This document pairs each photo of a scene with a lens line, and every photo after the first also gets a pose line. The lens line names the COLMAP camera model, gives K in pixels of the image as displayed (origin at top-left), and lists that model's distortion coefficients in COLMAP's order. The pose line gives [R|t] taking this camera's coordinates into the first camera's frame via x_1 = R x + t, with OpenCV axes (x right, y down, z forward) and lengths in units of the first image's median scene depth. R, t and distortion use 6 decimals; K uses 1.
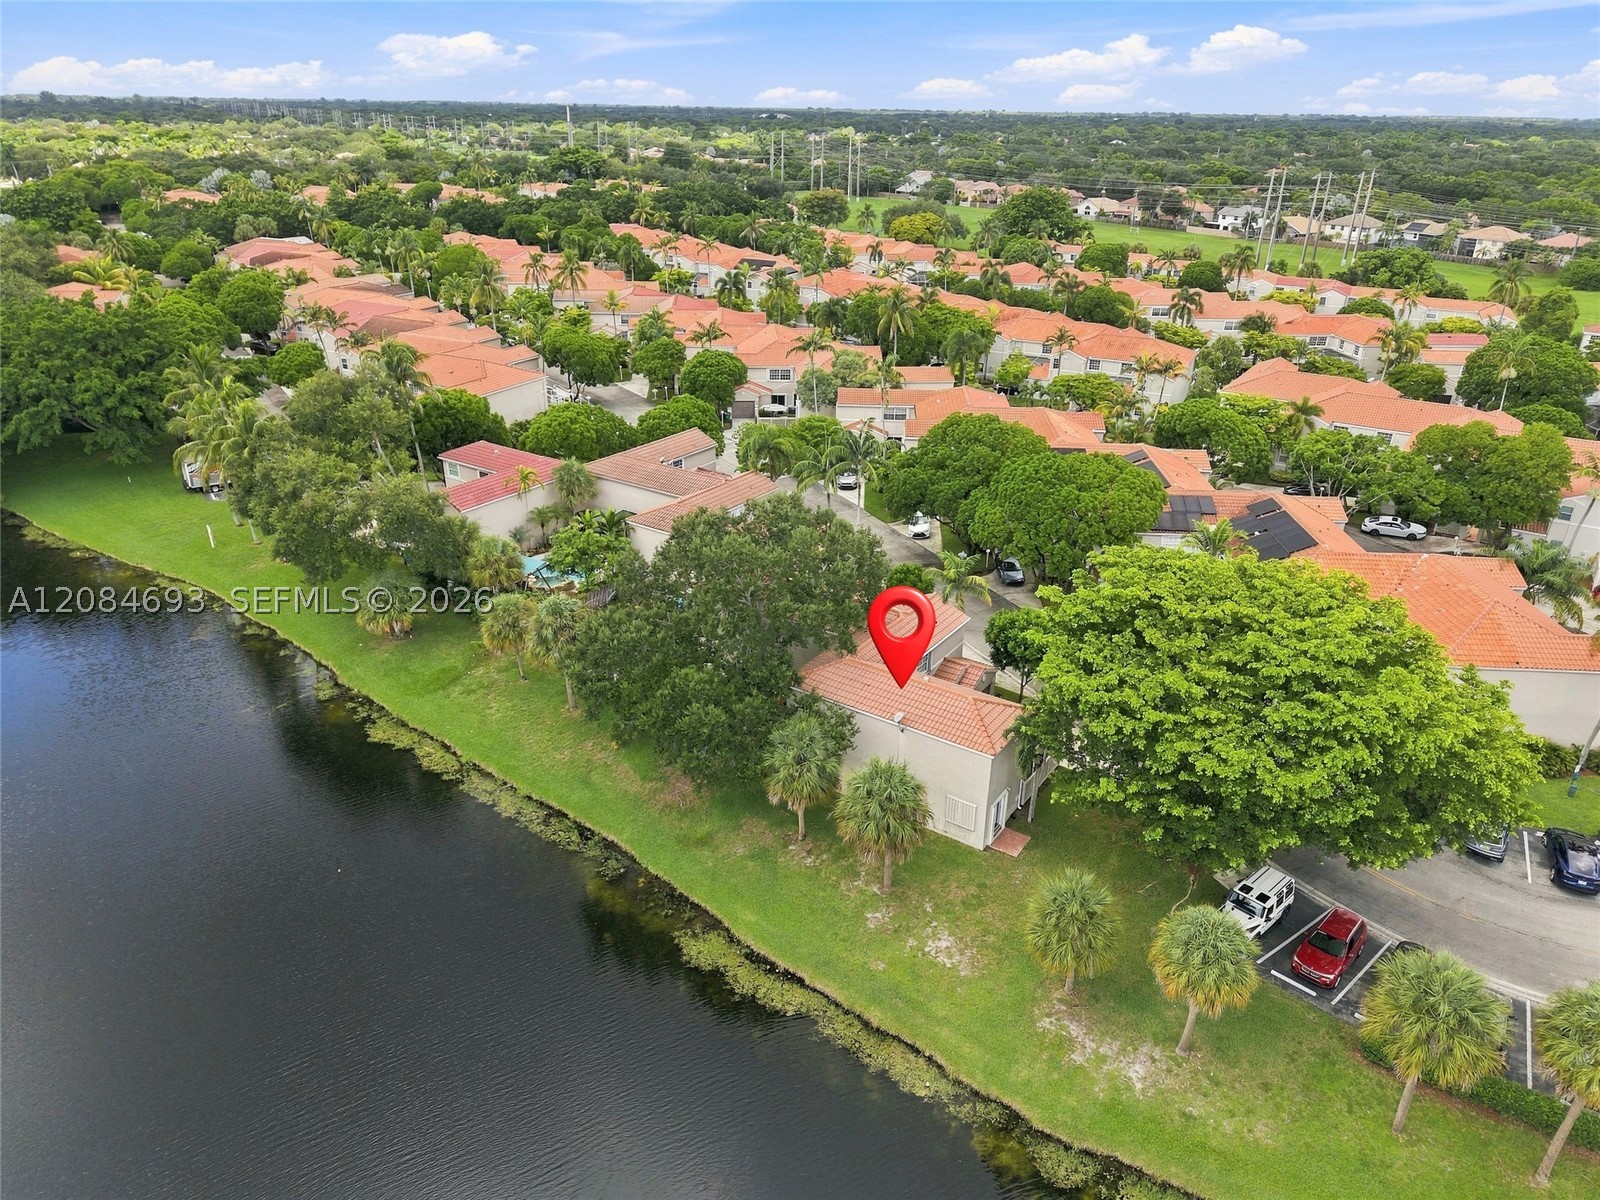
lens RADIAL K [[1072.4, 0, 806.8], [0, 1072.4, 598.3], [0, 0, 1]] dist [0.037285, -0.040776]
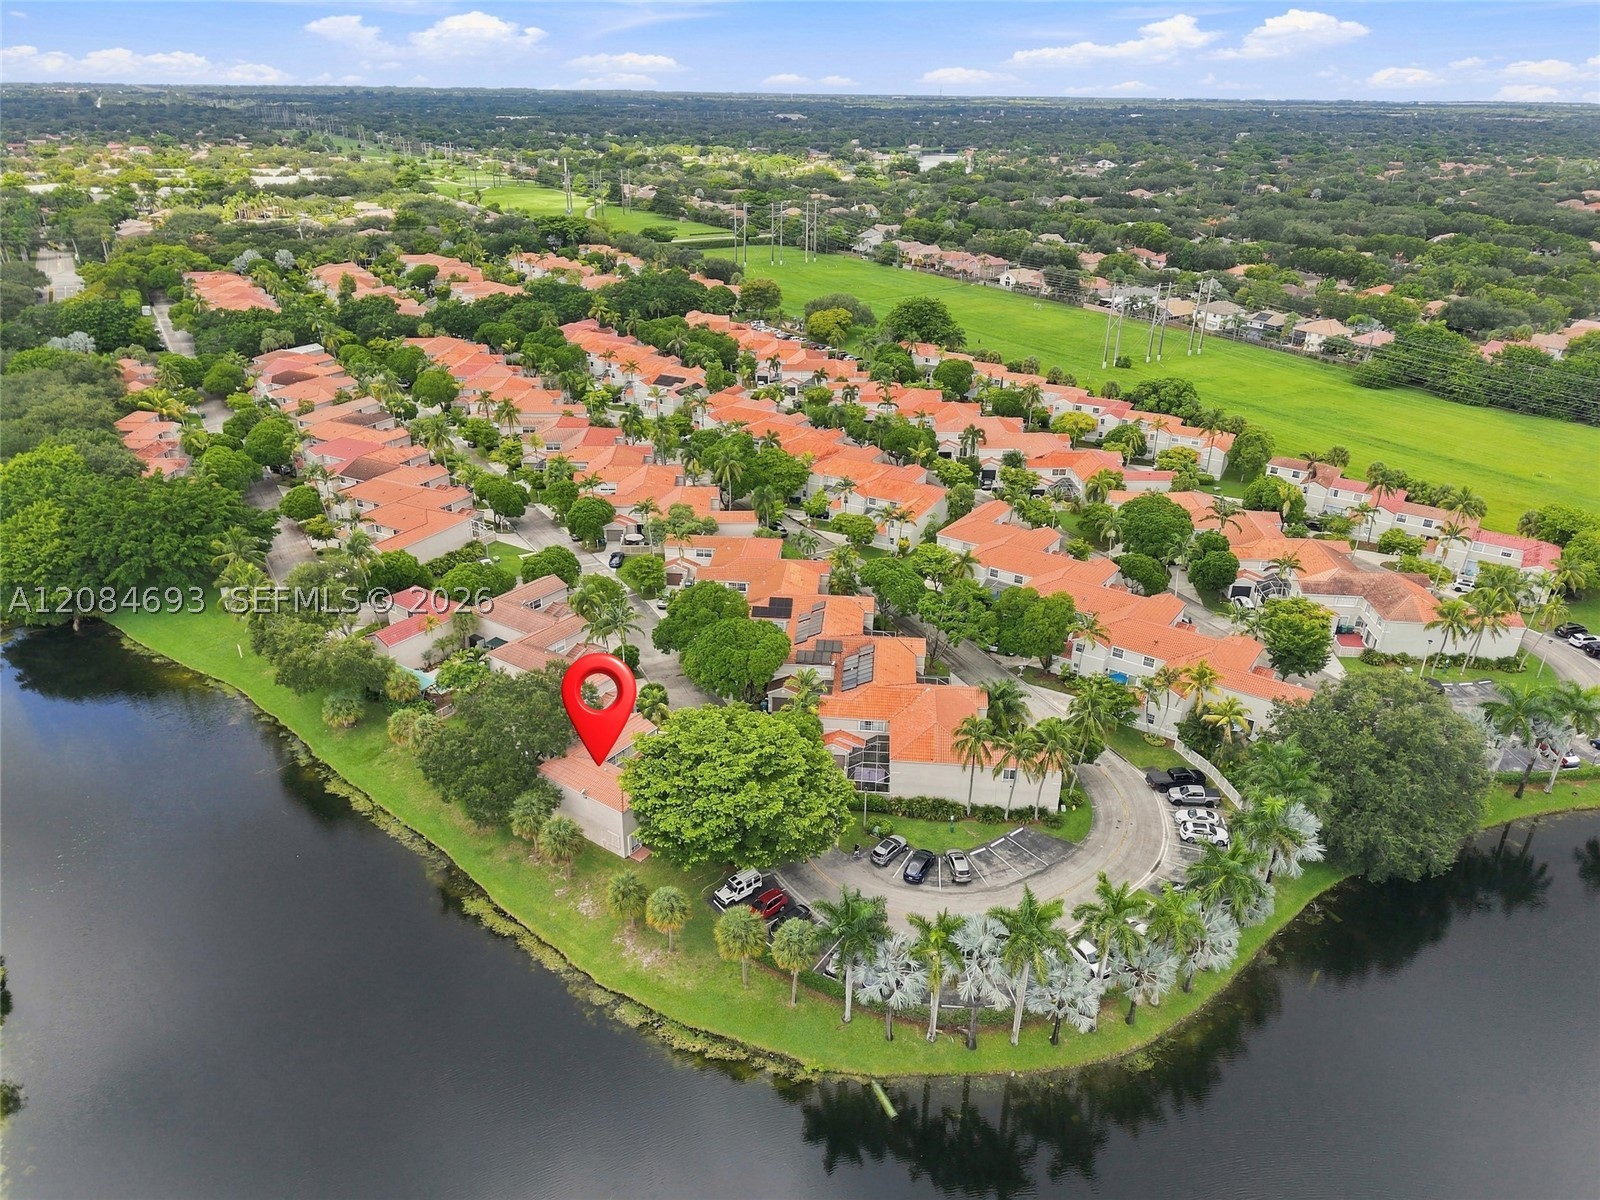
lens RADIAL K [[1072.4, 0, 795.4], [0, 1072.4, 599.8], [0, 0, 1]] dist [0.037285, -0.040776]
pose [[0.999495, 0.006235, -0.031163, 0.373830], [-0.005893, 0.999922, 0.011031, -0.184315], [0.031230, -0.010841, 0.999453, -0.668761]]
